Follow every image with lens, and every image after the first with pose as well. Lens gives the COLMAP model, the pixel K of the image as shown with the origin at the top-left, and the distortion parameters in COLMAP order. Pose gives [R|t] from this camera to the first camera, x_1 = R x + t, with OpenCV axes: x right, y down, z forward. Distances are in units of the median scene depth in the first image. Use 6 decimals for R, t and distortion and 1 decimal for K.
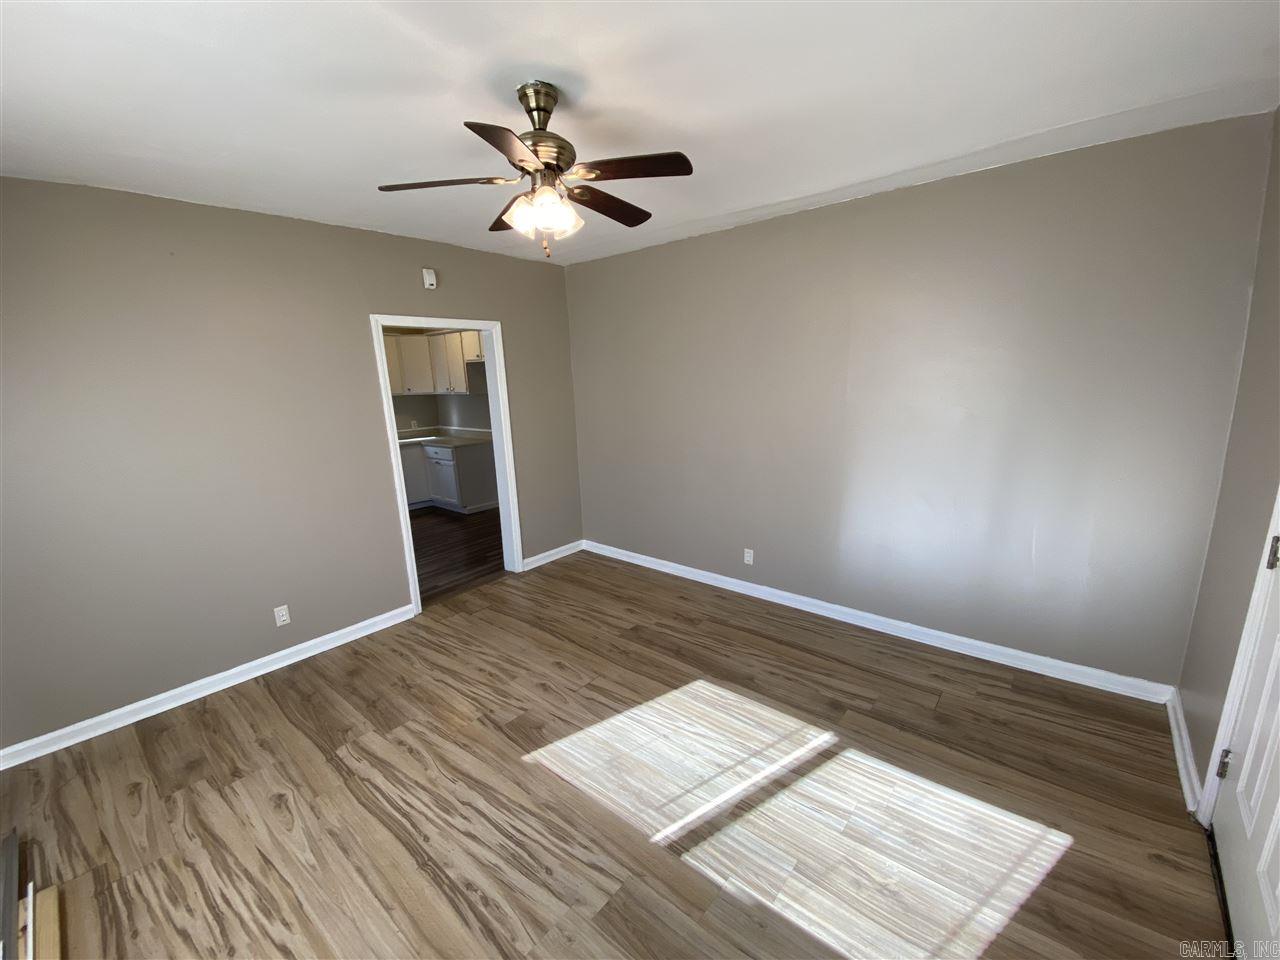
lens RADIAL K [[520.7, 0, 629.6], [0, 520.7, 482.4], [0, 0, 1]] dist [0.000841, -0.018458]
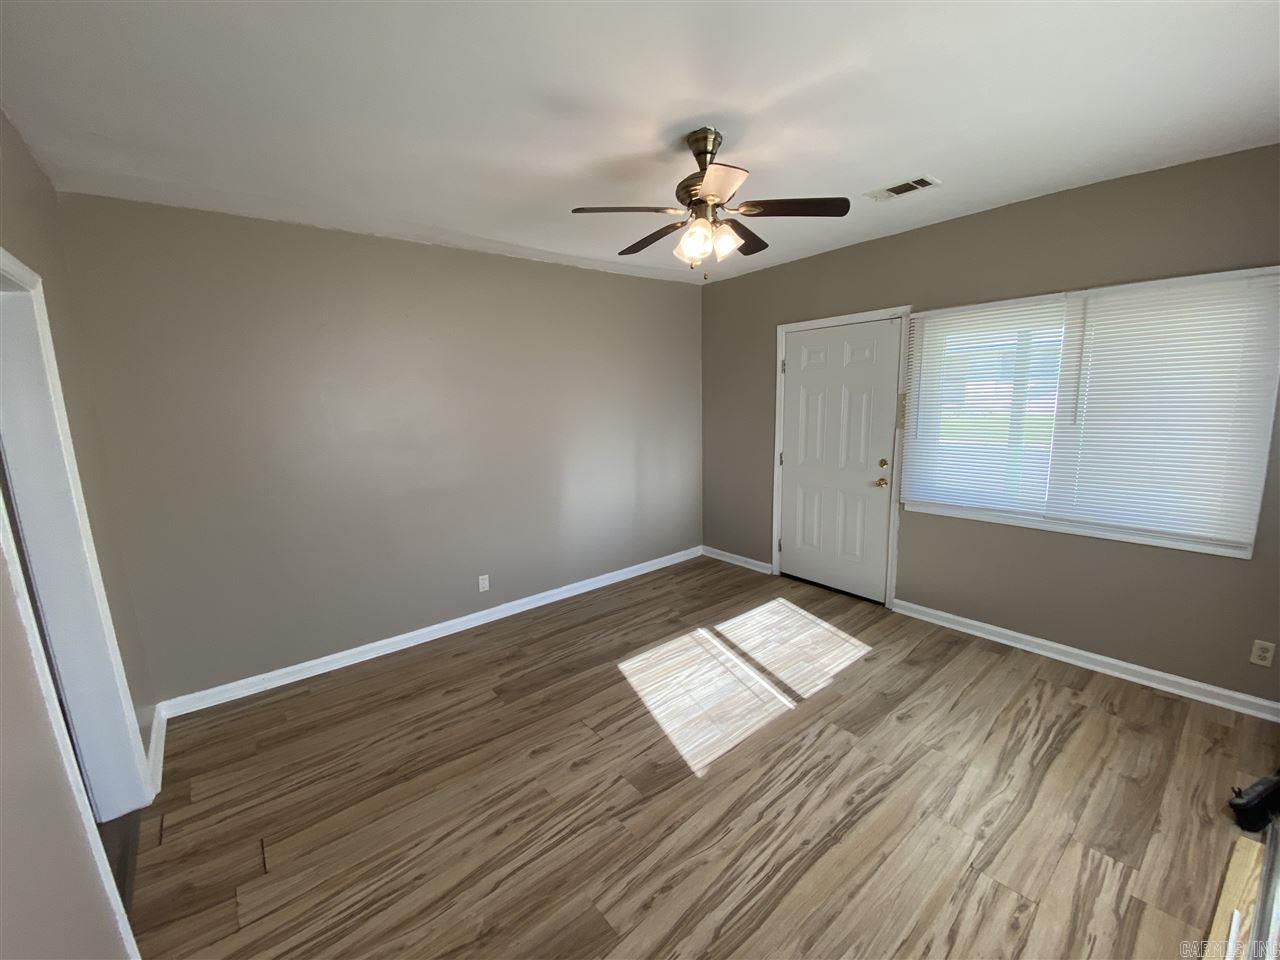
lens RADIAL K [[520.7, 0, 629.6], [0, 520.7, 482.4], [0, 0, 1]] dist [0.000841, -0.018458]
pose [[0.202646, -0.149249, 0.967812, -1.116935], [0.234143, 0.967035, 0.100103, -0.137221], [-0.950848, 0.206321, 0.230912, 0.800790]]
